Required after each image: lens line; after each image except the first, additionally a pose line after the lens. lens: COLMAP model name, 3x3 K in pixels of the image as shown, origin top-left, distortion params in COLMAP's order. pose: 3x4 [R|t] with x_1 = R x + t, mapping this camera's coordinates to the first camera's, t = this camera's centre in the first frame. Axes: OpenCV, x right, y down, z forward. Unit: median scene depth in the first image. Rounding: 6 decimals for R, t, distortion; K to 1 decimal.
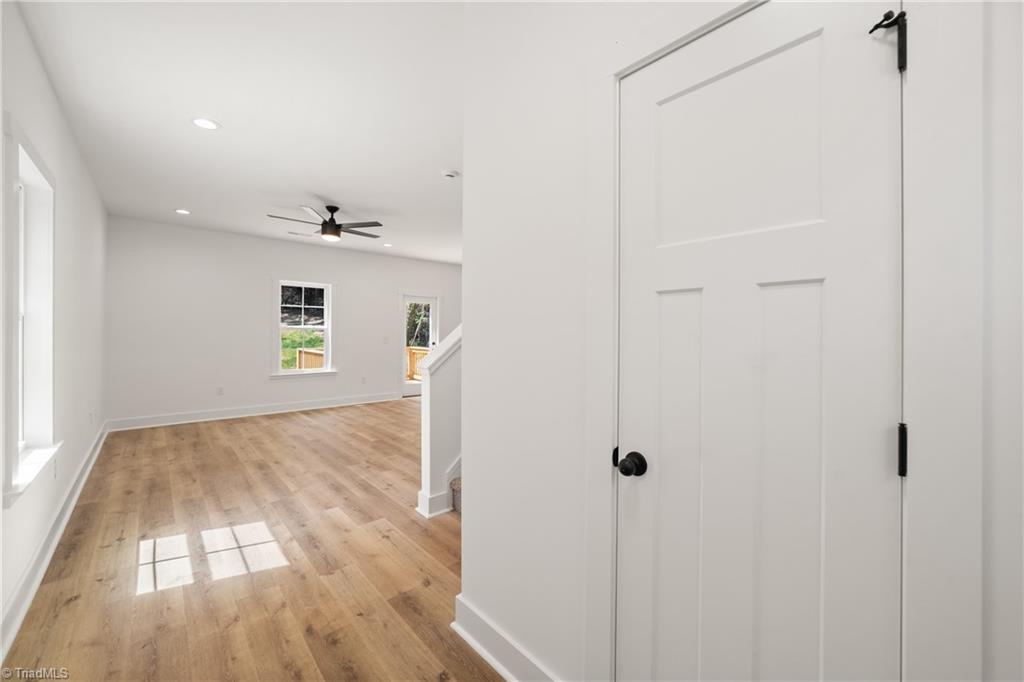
lens RADIAL K [[398.3, 0, 513.8], [0, 398.3, 333.3], [0, 0, 1]] dist [-0.021424, 0.004922]
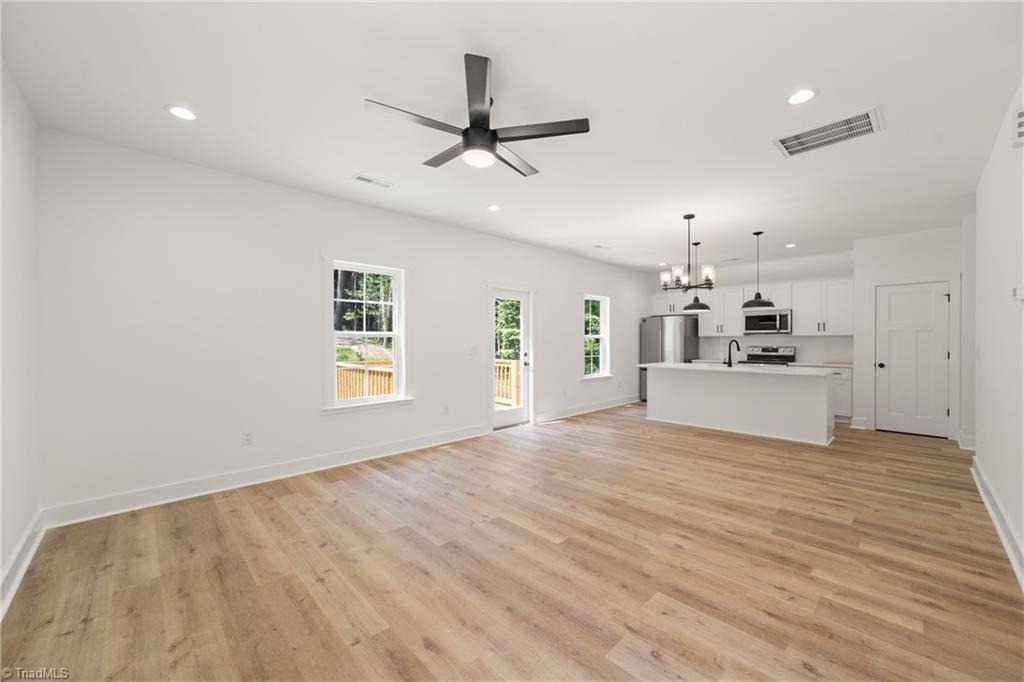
lens RADIAL K [[398.3, 0, 520.0], [0, 398.3, 344.1], [0, 0, 1]] dist [-0.021424, 0.004922]
pose [[0.999475, -0.009140, 0.031077, -0.429434], [0.008821, 0.999907, 0.010375, -0.002645], [-0.031169, -0.010095, 0.999463, 0.479176]]
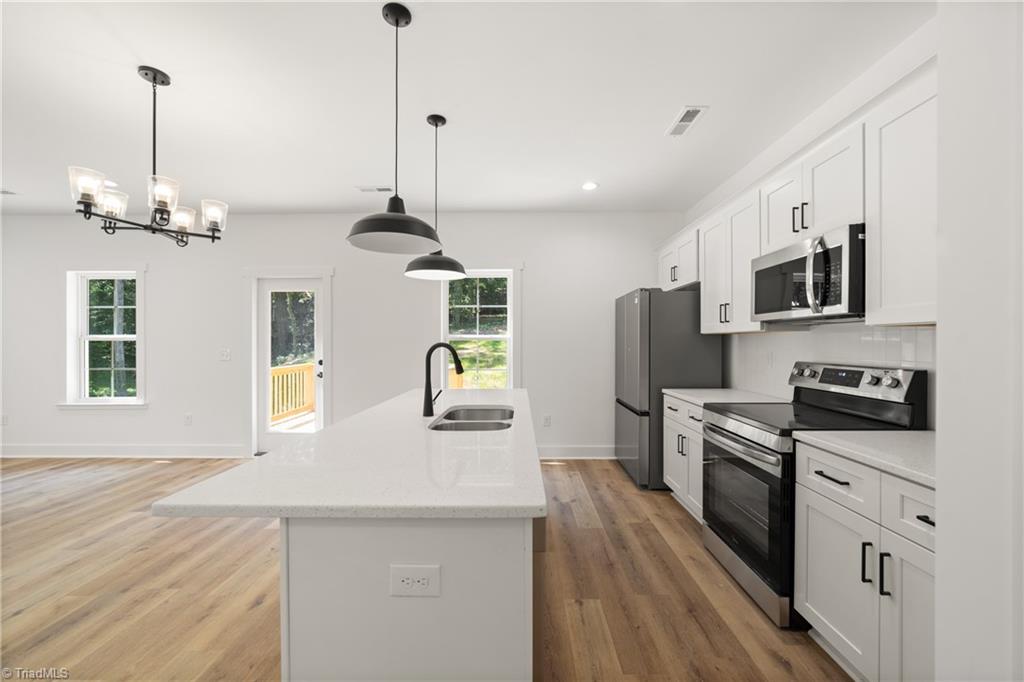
lens RADIAL K [[398.3, 0, 515.3], [0, 398.3, 342.3], [0, 0, 1]] dist [-0.021424, 0.004922]
pose [[0.728661, -0.009968, -0.684802, 0.666331], [0.008276, 0.999949, -0.005749, 0.006051], [0.684825, -0.001478, 0.728706, 1.439210]]
